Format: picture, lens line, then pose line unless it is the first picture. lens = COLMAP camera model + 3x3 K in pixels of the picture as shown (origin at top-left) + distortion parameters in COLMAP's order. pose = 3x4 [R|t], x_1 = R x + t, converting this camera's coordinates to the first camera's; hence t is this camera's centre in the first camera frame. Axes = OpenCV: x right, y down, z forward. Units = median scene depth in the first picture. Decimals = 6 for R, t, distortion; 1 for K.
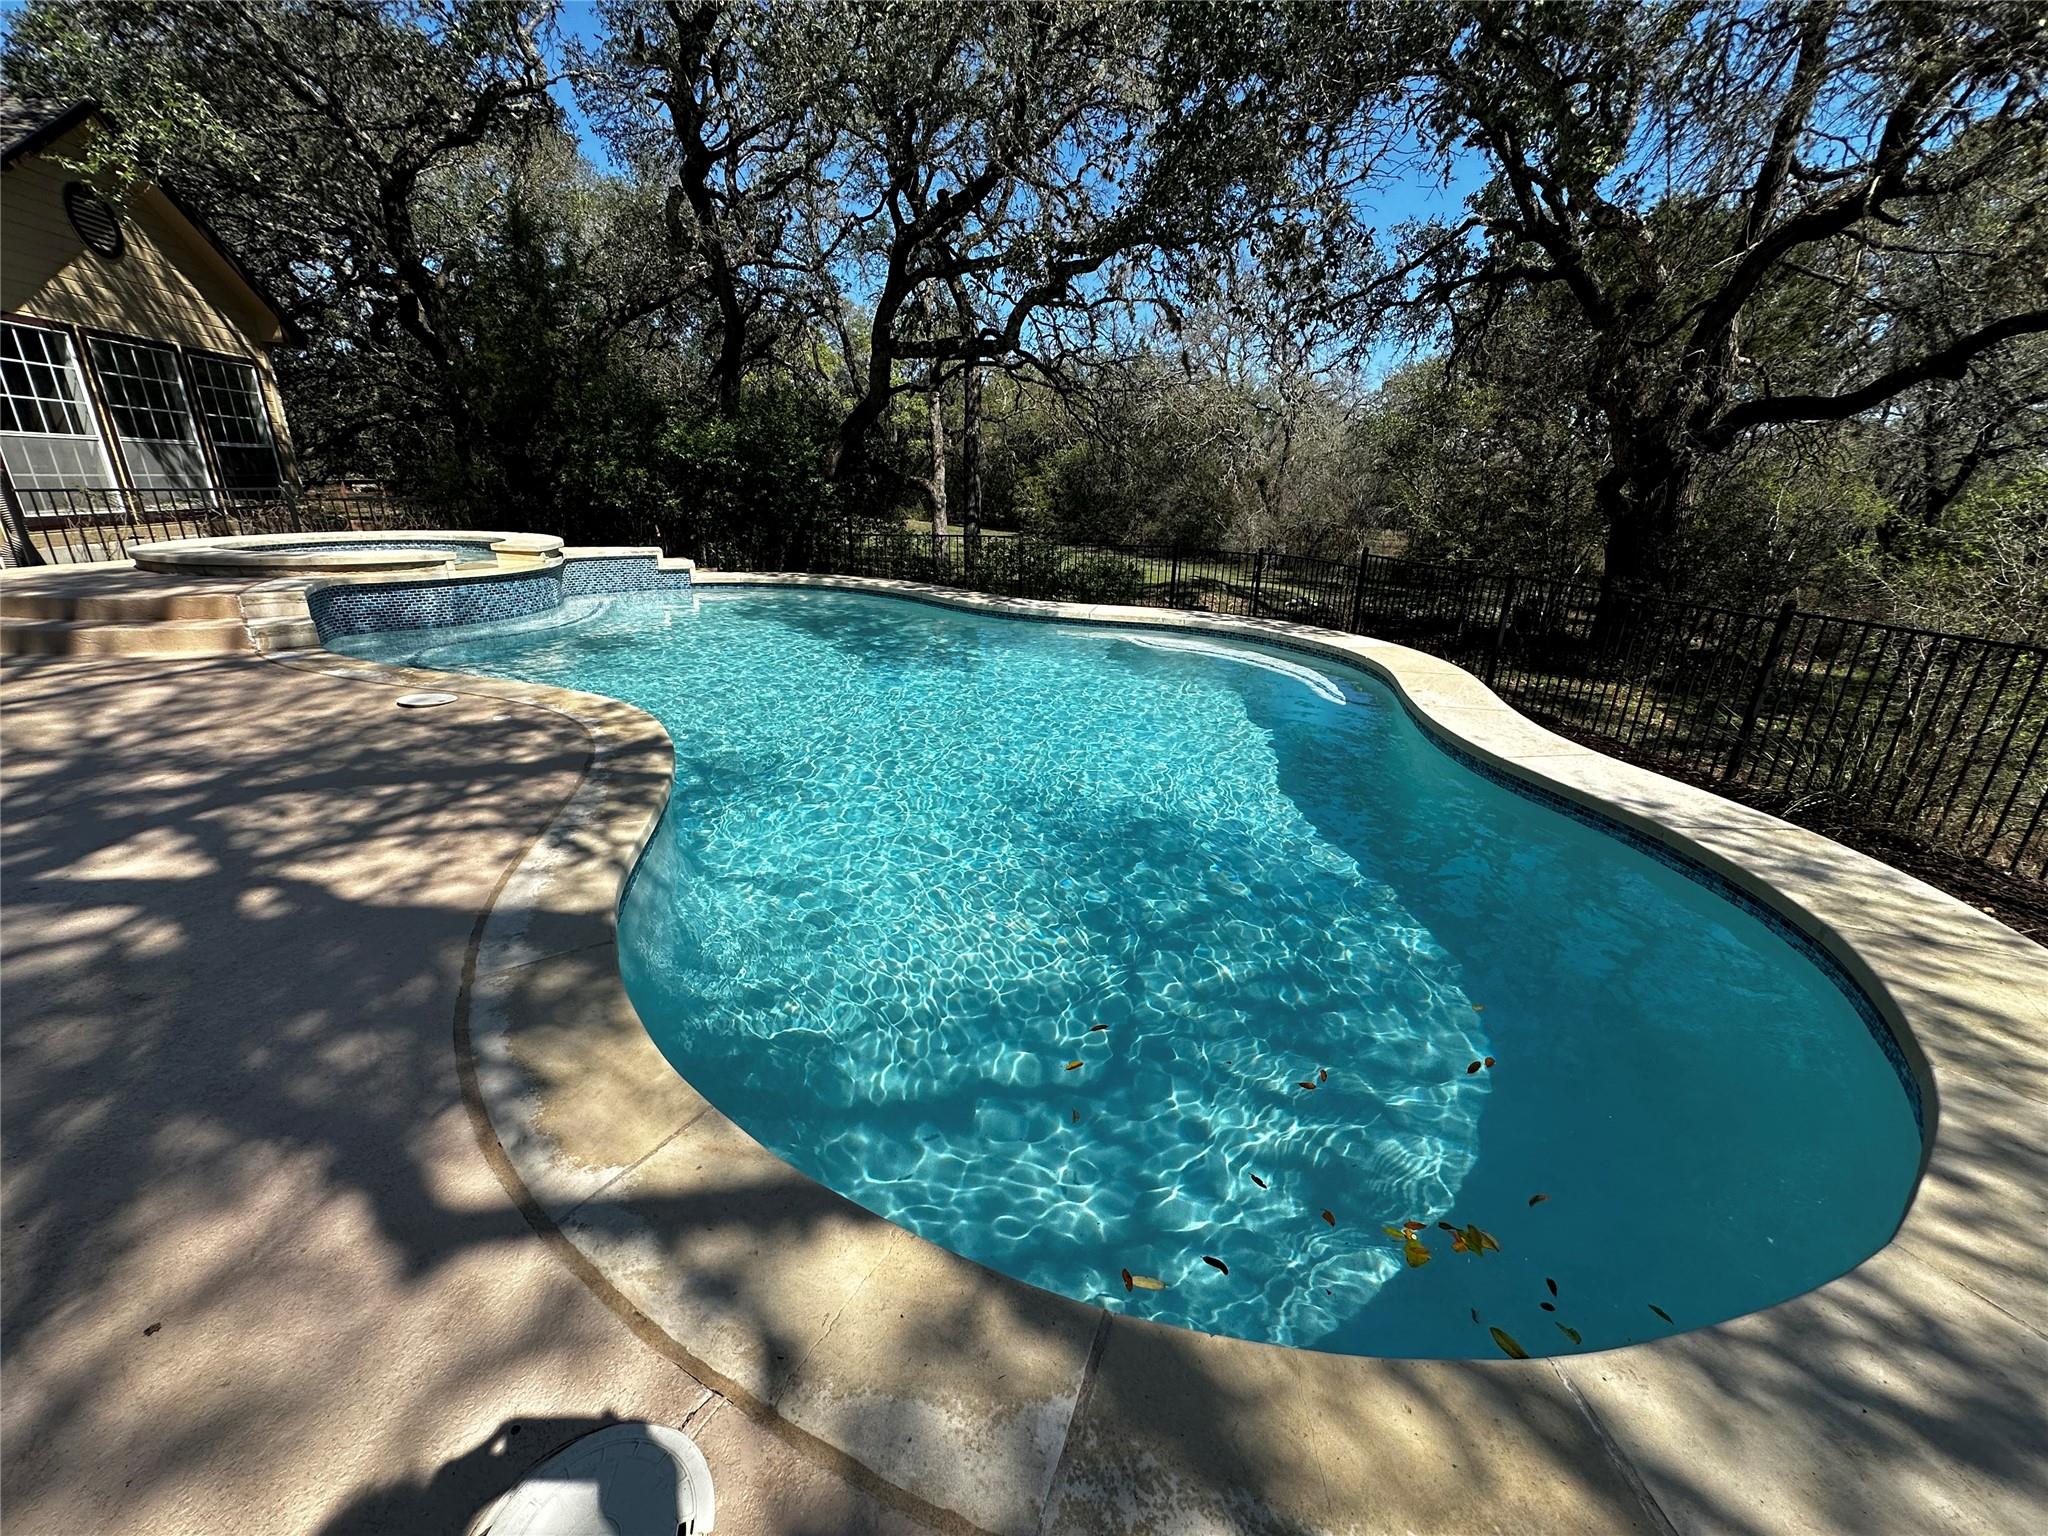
lens RADIAL K [[817.6, 0, 1027.8], [0, 817.6, 766.7], [0, 0, 1]] dist [-0.001621, -0.000101]
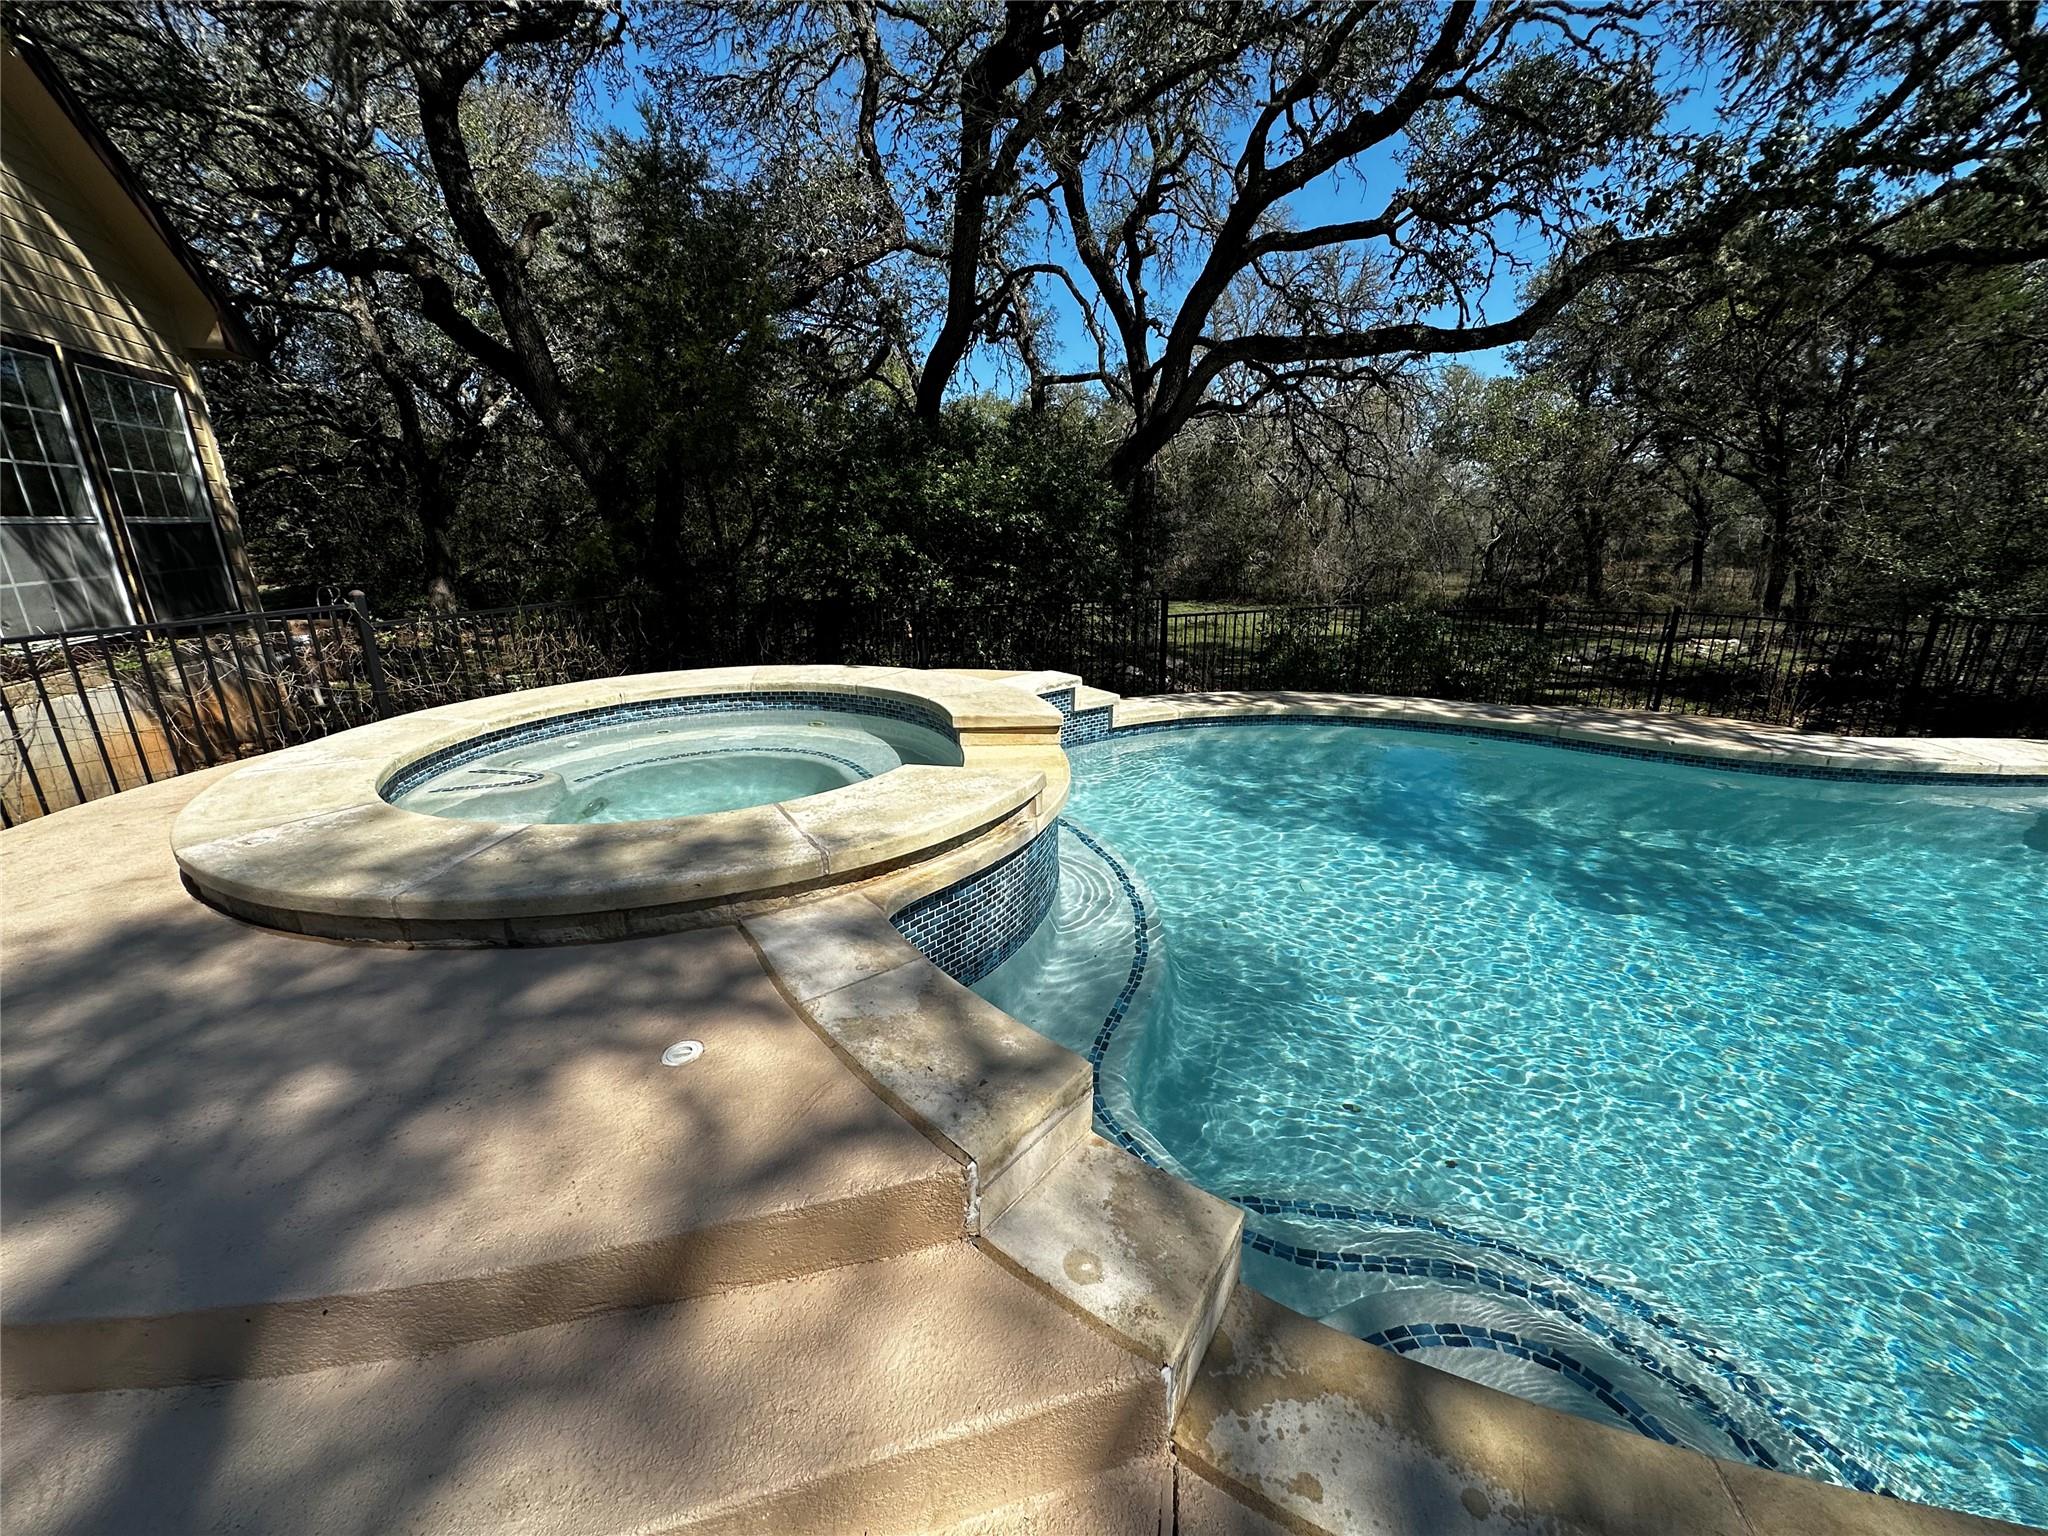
lens RADIAL K [[845.2, 0, 1028.0], [0, 845.2, 759.2], [0, 0, 1]] dist [-0.000020, -0.000294]
pose [[0.990226, -0.073499, 0.118537, -0.494511], [0.080581, 0.995169, -0.056090, -0.160709], [-0.113842, 0.065093, 0.991364, 0.390877]]
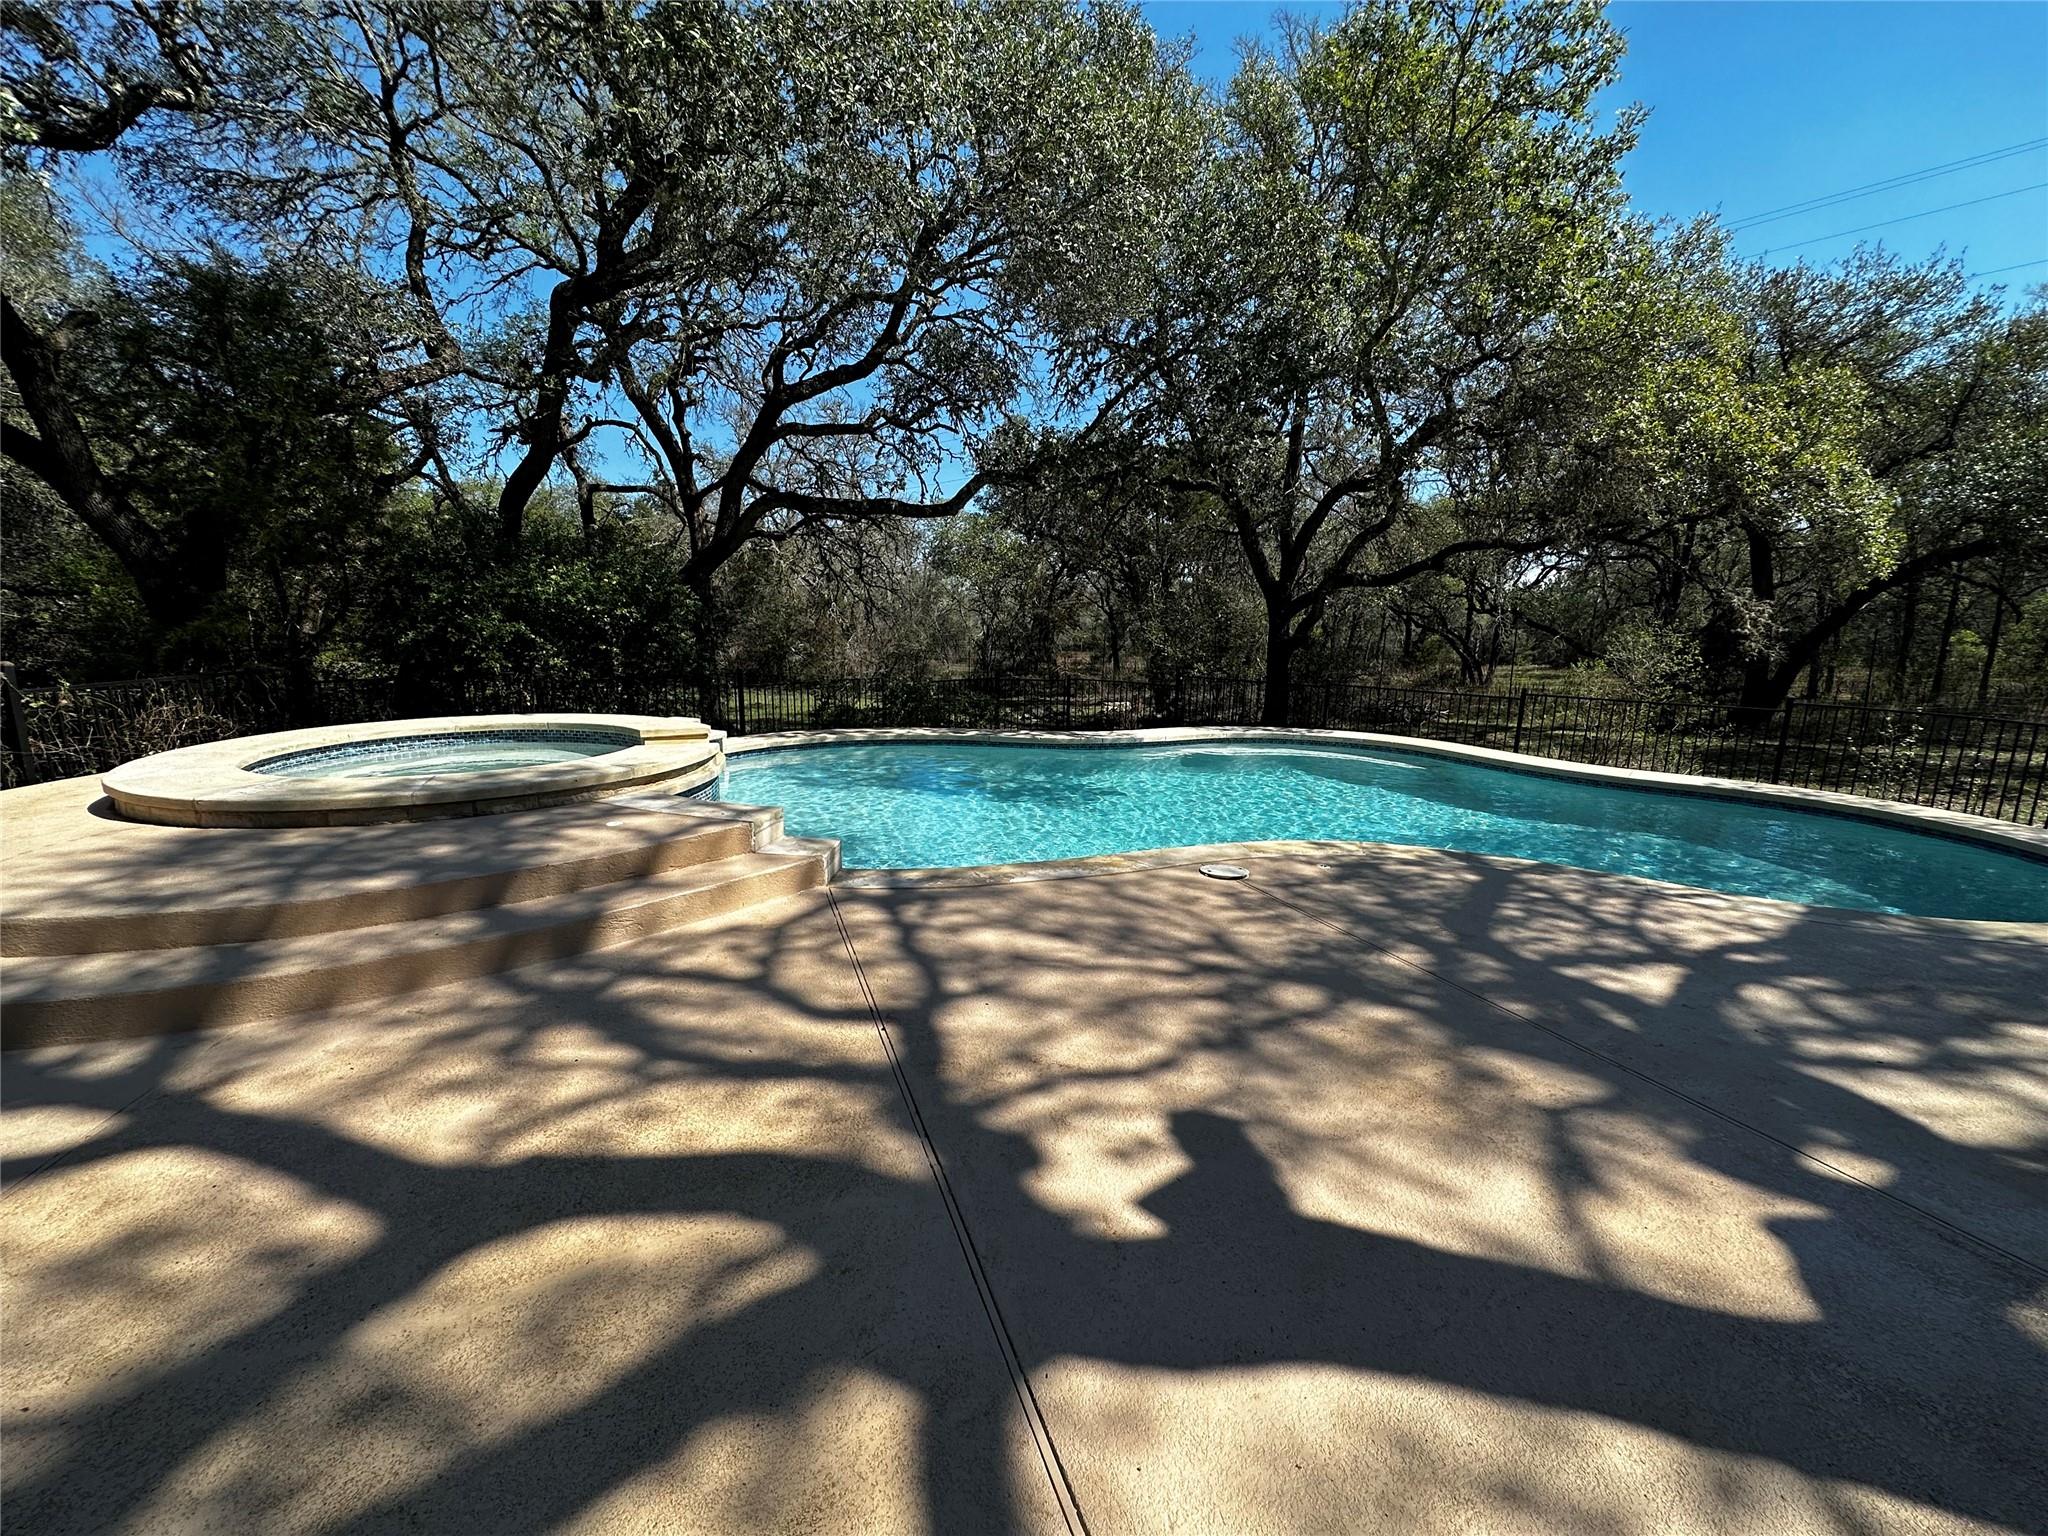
lens RADIAL K [[817.6, 0, 1027.8], [0, 817.6, 766.7], [0, 0, 1]] dist [-0.001621, -0.000101]
pose [[0.786408, -0.129155, 0.604054, -0.612828], [0.213459, 0.974474, -0.069543, -0.081187], [-0.579653, 0.183630, 0.793903, 0.148302]]
